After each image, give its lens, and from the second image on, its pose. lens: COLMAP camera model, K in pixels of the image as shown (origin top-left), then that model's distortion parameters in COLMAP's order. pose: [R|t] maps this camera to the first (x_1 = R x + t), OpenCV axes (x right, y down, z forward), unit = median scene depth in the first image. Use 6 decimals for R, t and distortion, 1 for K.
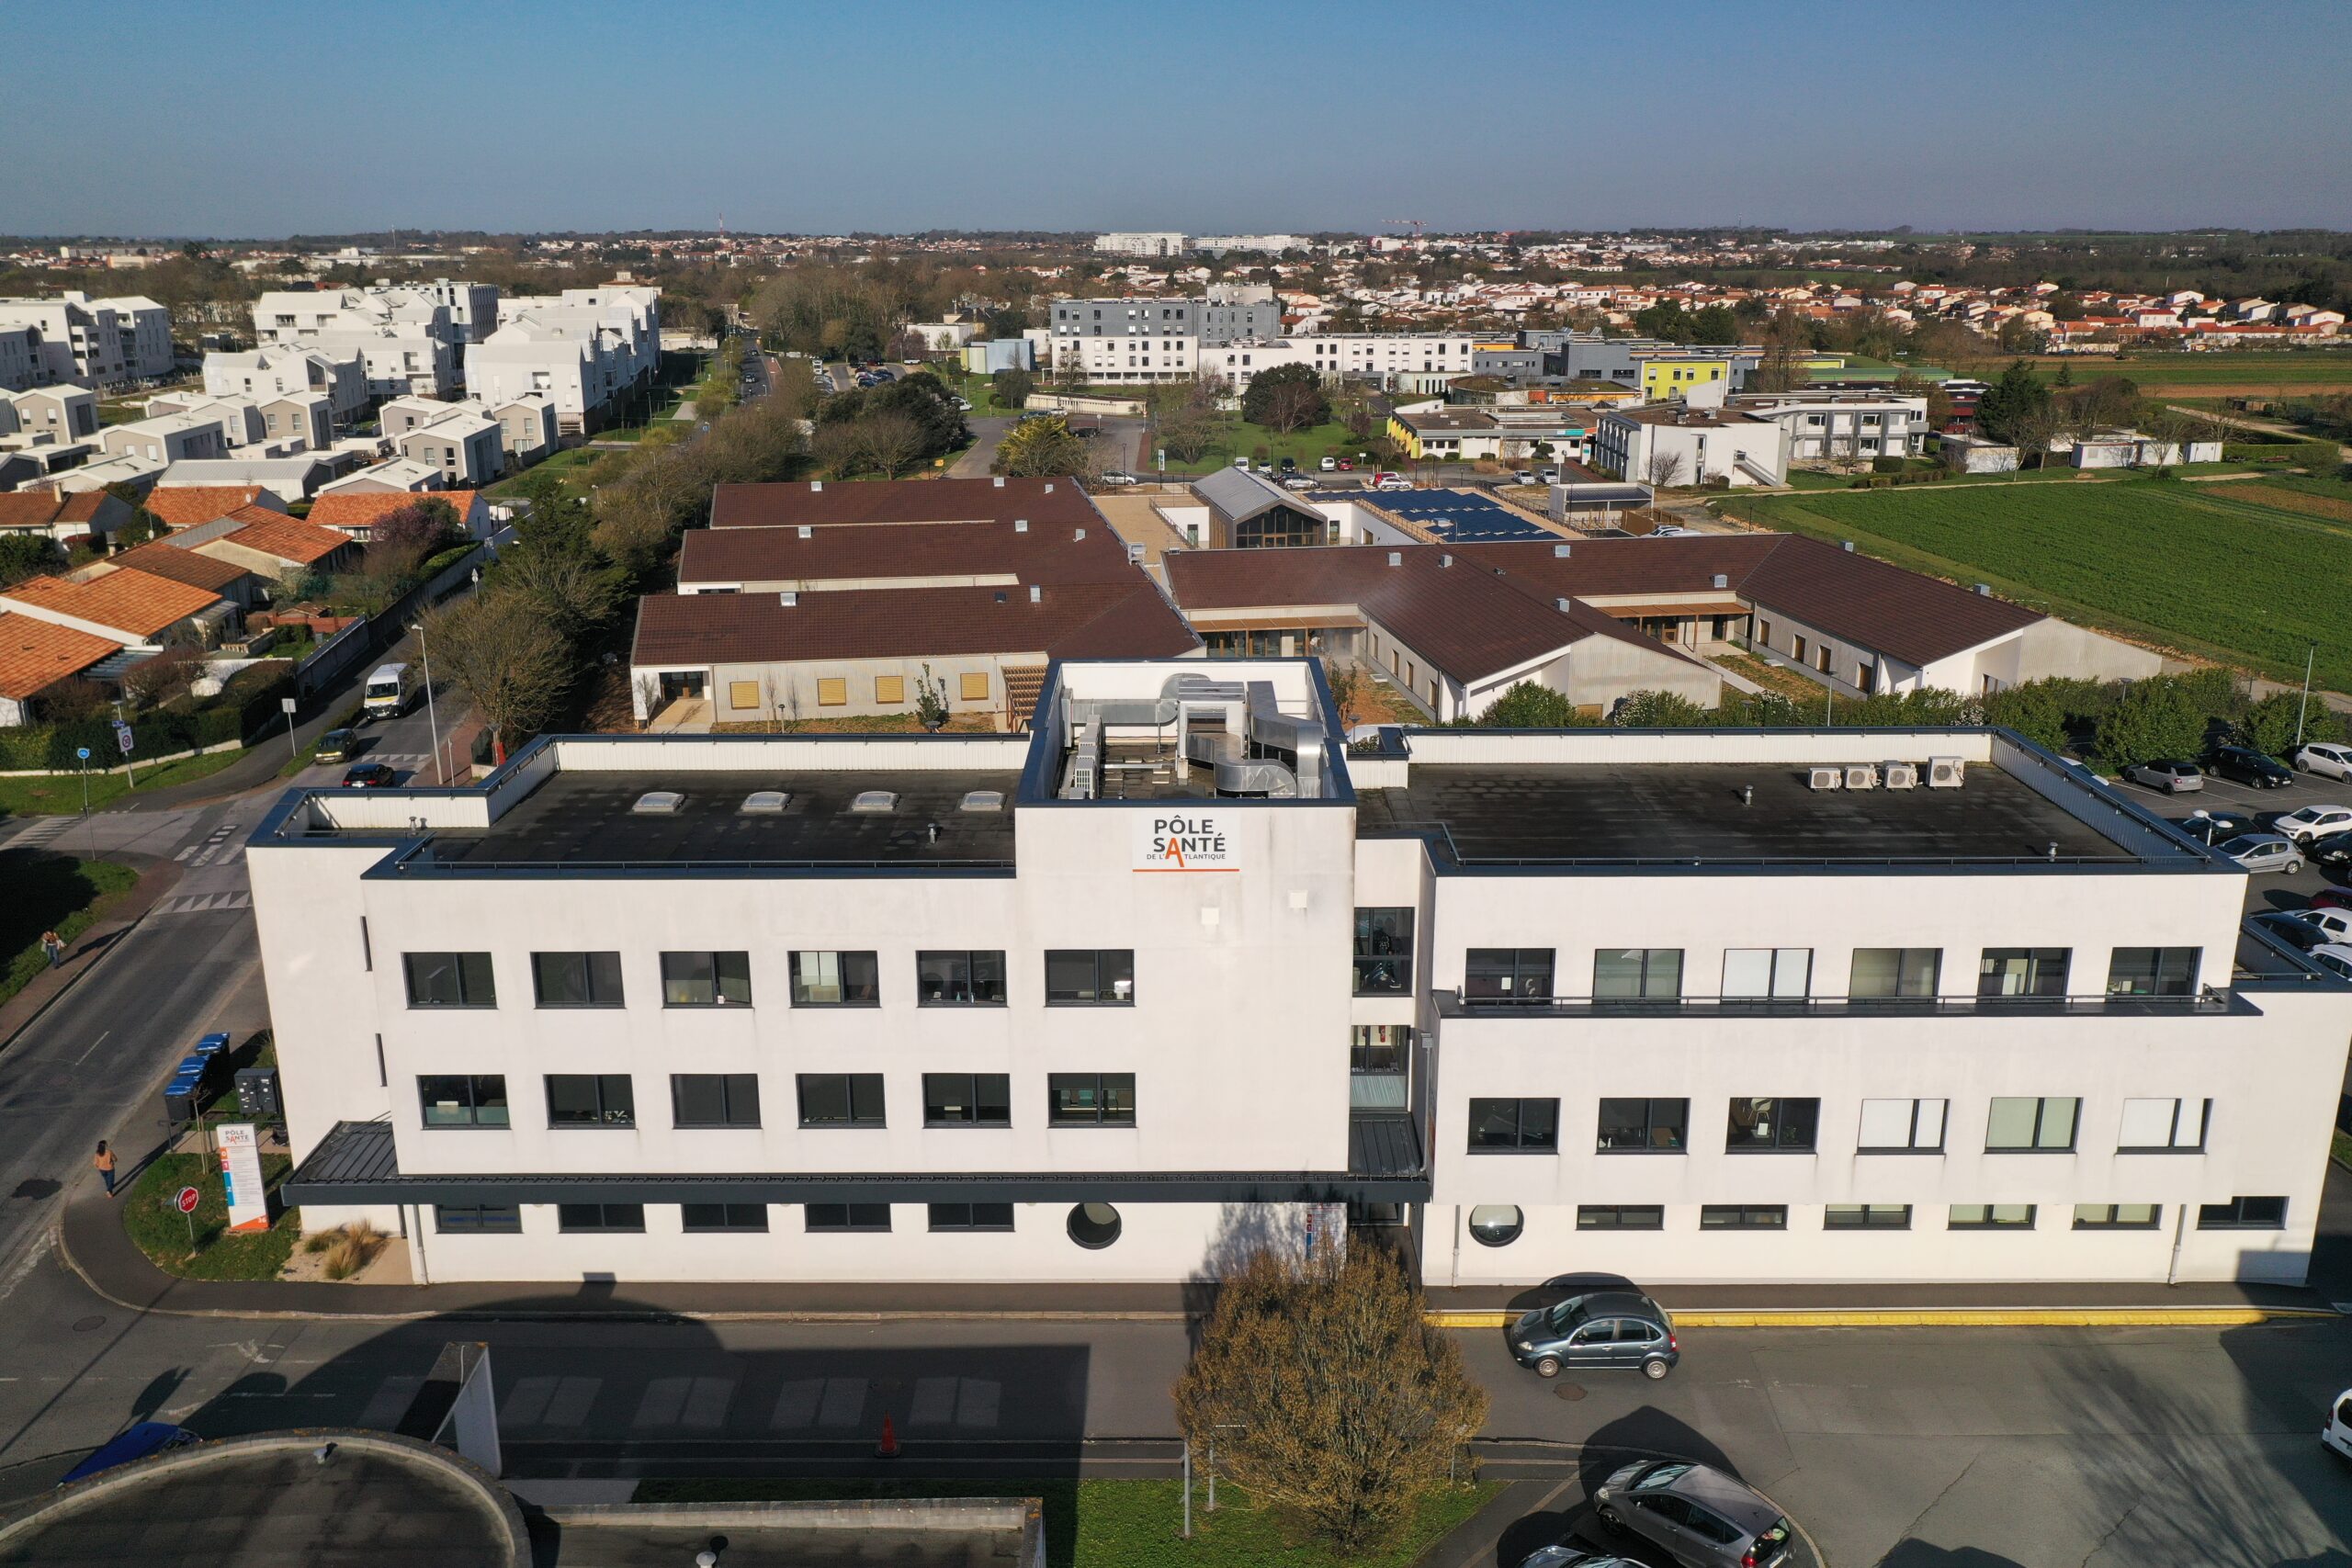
lens RADIAL K [[1848.1, 0, 1173.6], [0, 1848.1, 874.4], [0, 0, 1]] dist [0.008944, 0.003697]
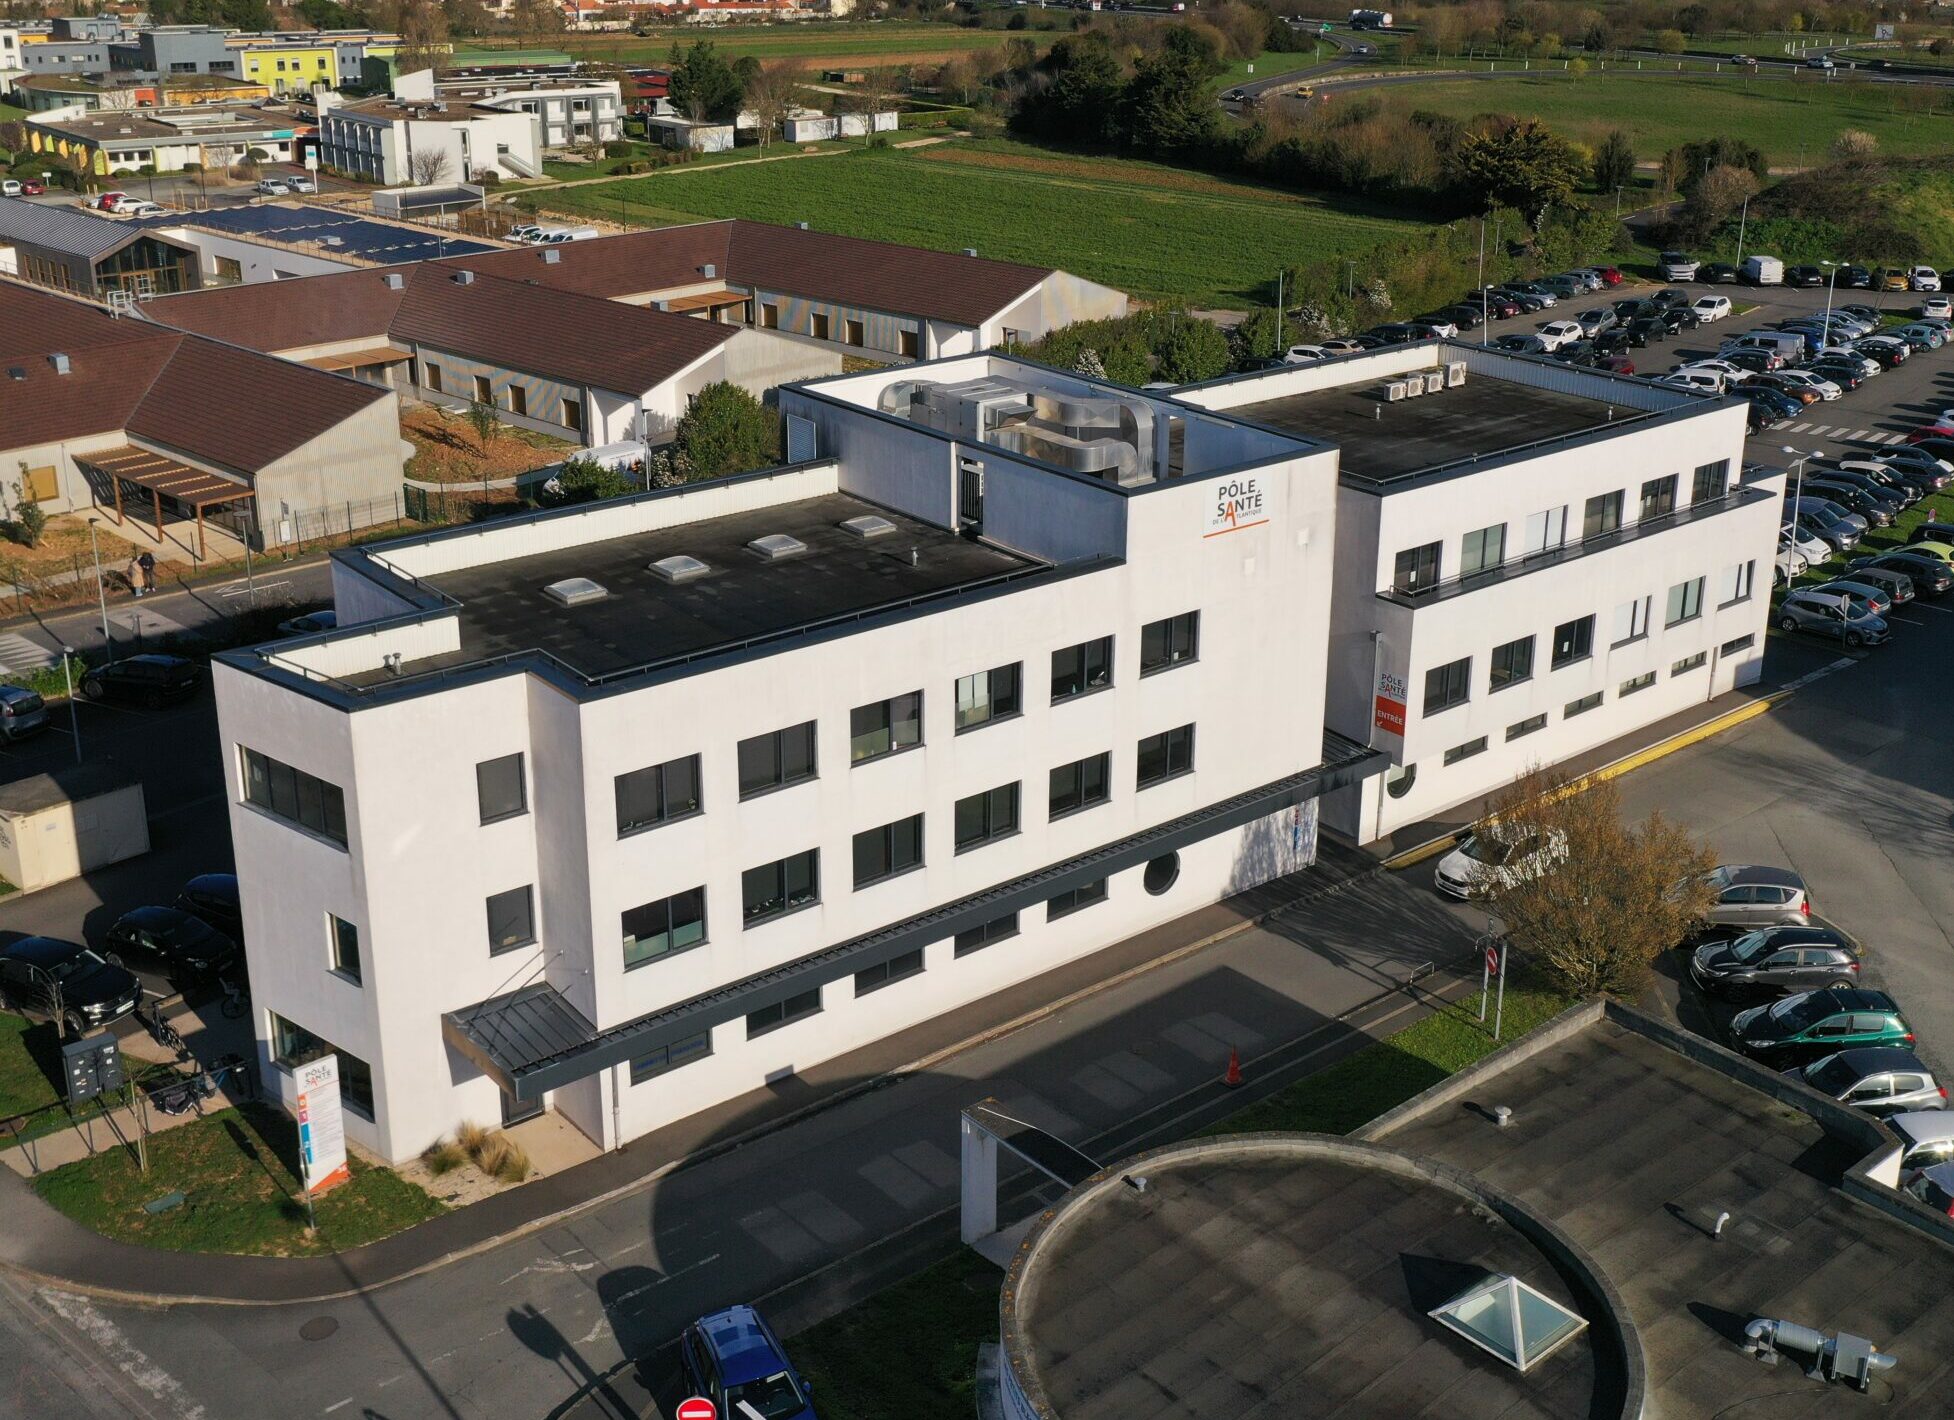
lens RADIAL K [[2013.2, 0, 977.0], [0, 2013.2, 710.0], [0, 0, 1]] dist [0.003768, 0.006685]
pose [[0.762959, -0.228362, 0.604768, -0.835225], [0.197979, 0.973116, 0.117685, -0.066713], [-0.615384, 0.029943, 0.787658, 0.124810]]
